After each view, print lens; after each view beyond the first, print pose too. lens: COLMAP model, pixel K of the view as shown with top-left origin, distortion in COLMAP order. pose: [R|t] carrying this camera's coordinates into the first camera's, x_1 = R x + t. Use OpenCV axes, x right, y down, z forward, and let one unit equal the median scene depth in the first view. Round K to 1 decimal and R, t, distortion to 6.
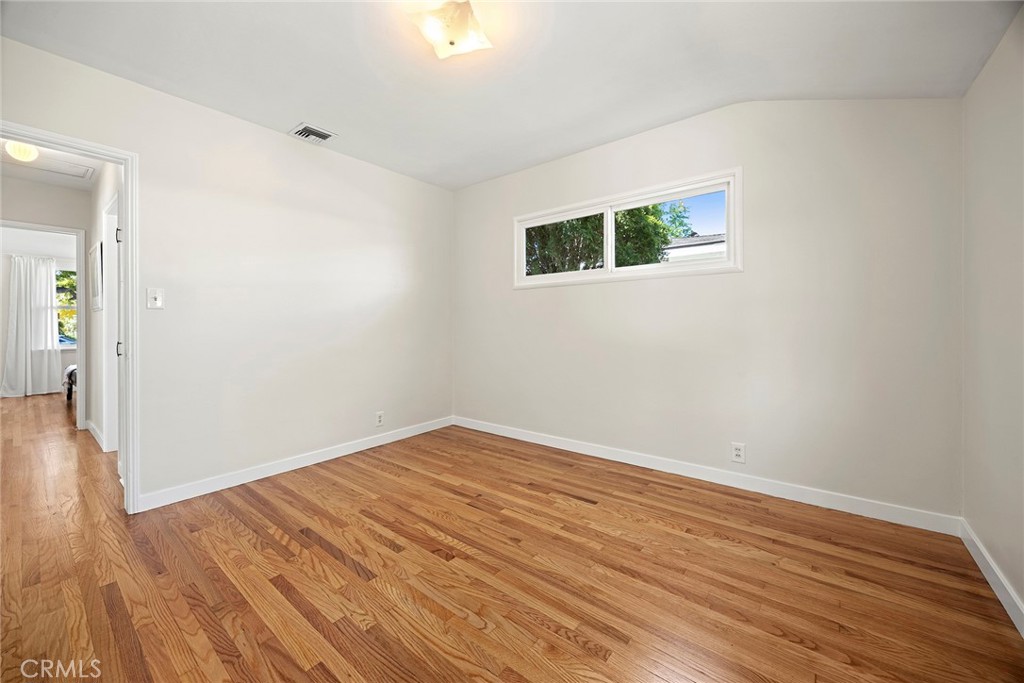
lens RADIAL K [[395.9, 0, 508.8], [0, 395.9, 321.7], [0, 0, 1]] dist [-0.014474, 0.000088]
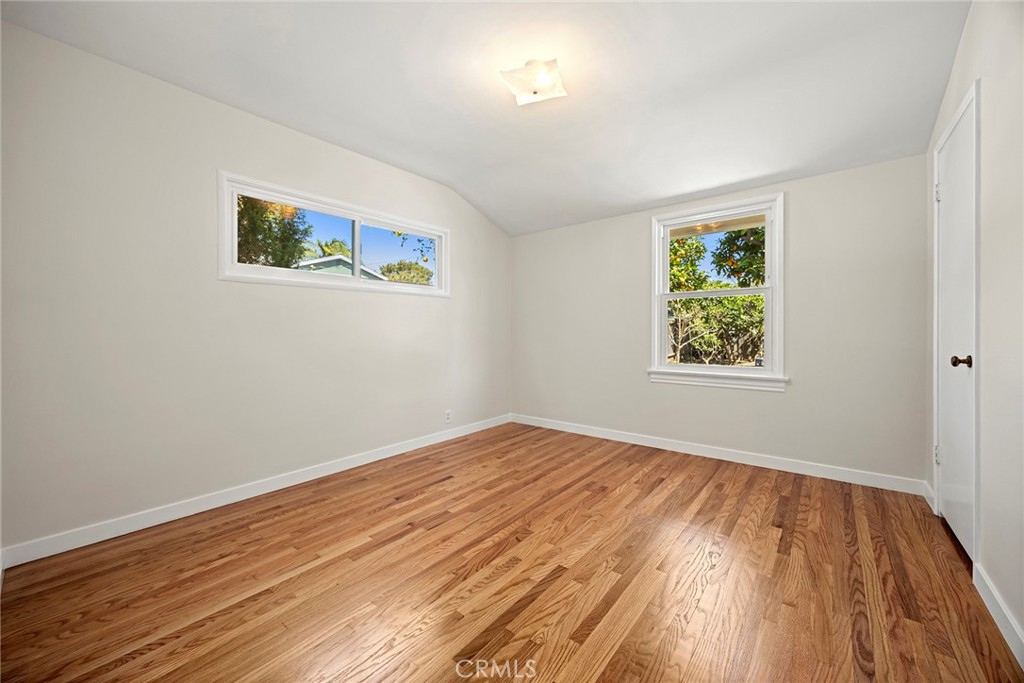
lens RADIAL K [[395.9, 0, 512.0], [0, 395.9, 335.6], [0, 0, 1]] dist [-0.014474, 0.000088]
pose [[-0.005156, -0.006776, 0.999964, -0.986556], [0.002810, 0.999973, 0.006791, 0.012145], [-0.999983, 0.002845, -0.005136, 0.798190]]
